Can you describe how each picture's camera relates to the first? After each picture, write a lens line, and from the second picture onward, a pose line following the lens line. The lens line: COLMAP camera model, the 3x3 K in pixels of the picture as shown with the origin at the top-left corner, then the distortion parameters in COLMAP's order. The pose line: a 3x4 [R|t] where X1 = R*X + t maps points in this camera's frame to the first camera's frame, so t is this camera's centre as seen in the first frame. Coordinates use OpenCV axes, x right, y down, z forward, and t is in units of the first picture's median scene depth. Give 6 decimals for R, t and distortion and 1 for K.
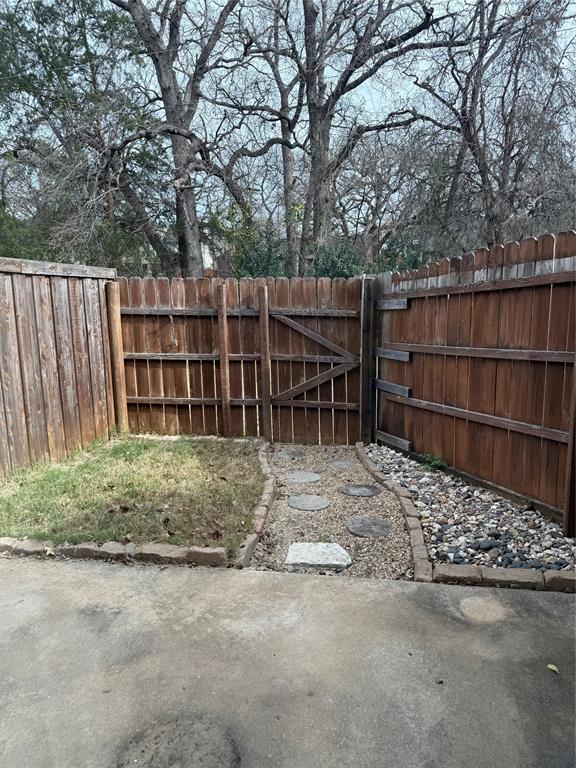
lens RADIAL K [[542.7, 0, 288.0], [0, 542.7, 384.0], [0, 0, 1]] dist [0.108687, -0.165466]
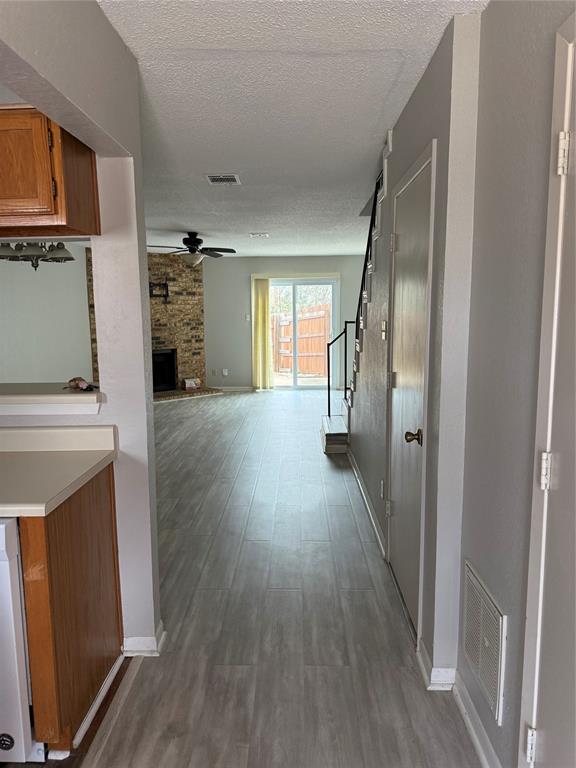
lens RADIAL K [[542.7, 0, 288.0], [0, 542.7, 384.0], [0, 0, 1]] dist [0.108687, -0.165466]
pose [[0.983916, 0.001054, 0.178630, -0.318611], [0.011184, 0.997657, -0.067488, 0.382446], [-0.178282, 0.068401, 0.981599, -1.884779]]
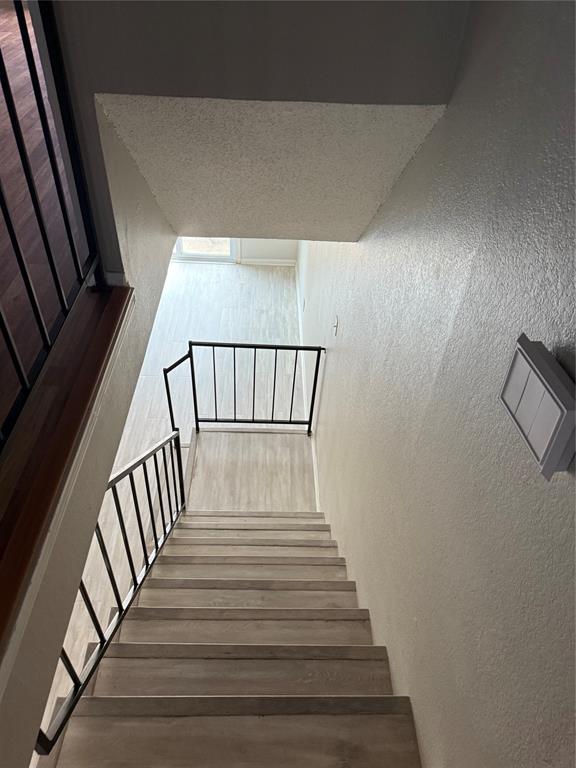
lens RADIAL K [[542.7, 0, 288.0], [0, 542.7, 384.0], [0, 0, 1]] dist [0.108687, -0.165466]
pose [[0.973447, -0.078887, 0.214891, -0.000391], [-0.041188, 0.863063, 0.503413, -0.191506], [-0.225178, -0.498897, 0.836897, -1.405051]]
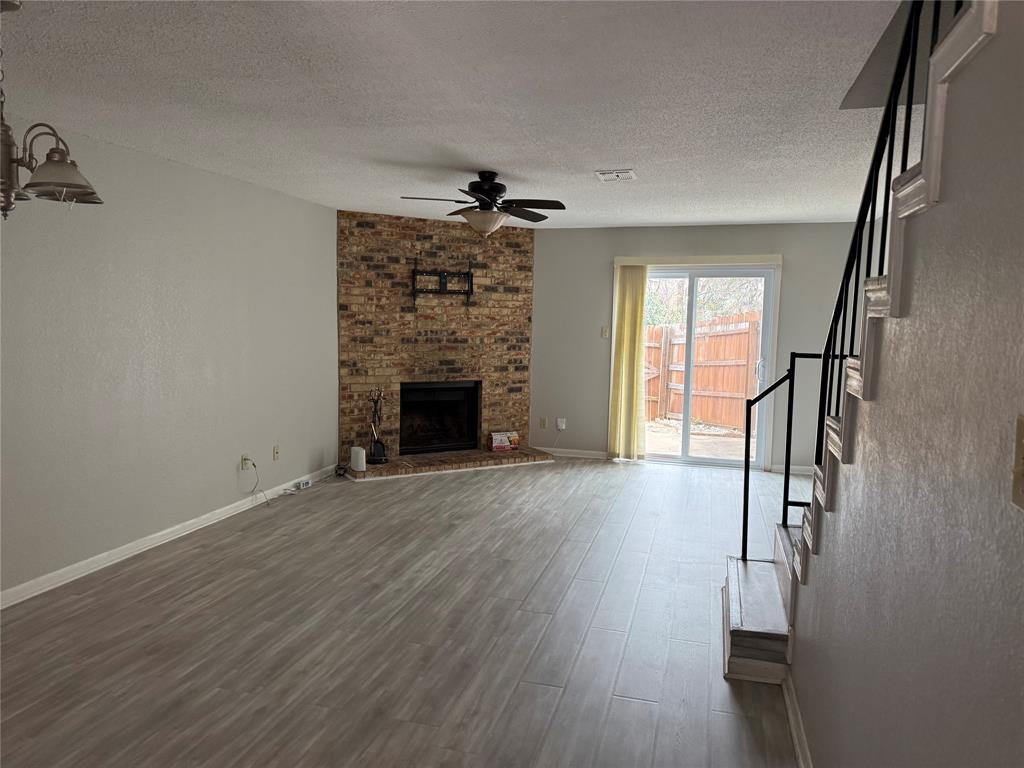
lens RADIAL K [[723.6, 0, 507.8], [0, 723.6, 385.5], [0, 0, 1]] dist [0.108687, -0.165466]
pose [[0.995659, 0.060307, -0.070899, -0.201186], [-0.067159, 0.992858, -0.098608, 0.282714], [0.064446, 0.102941, 0.992598, -1.454086]]
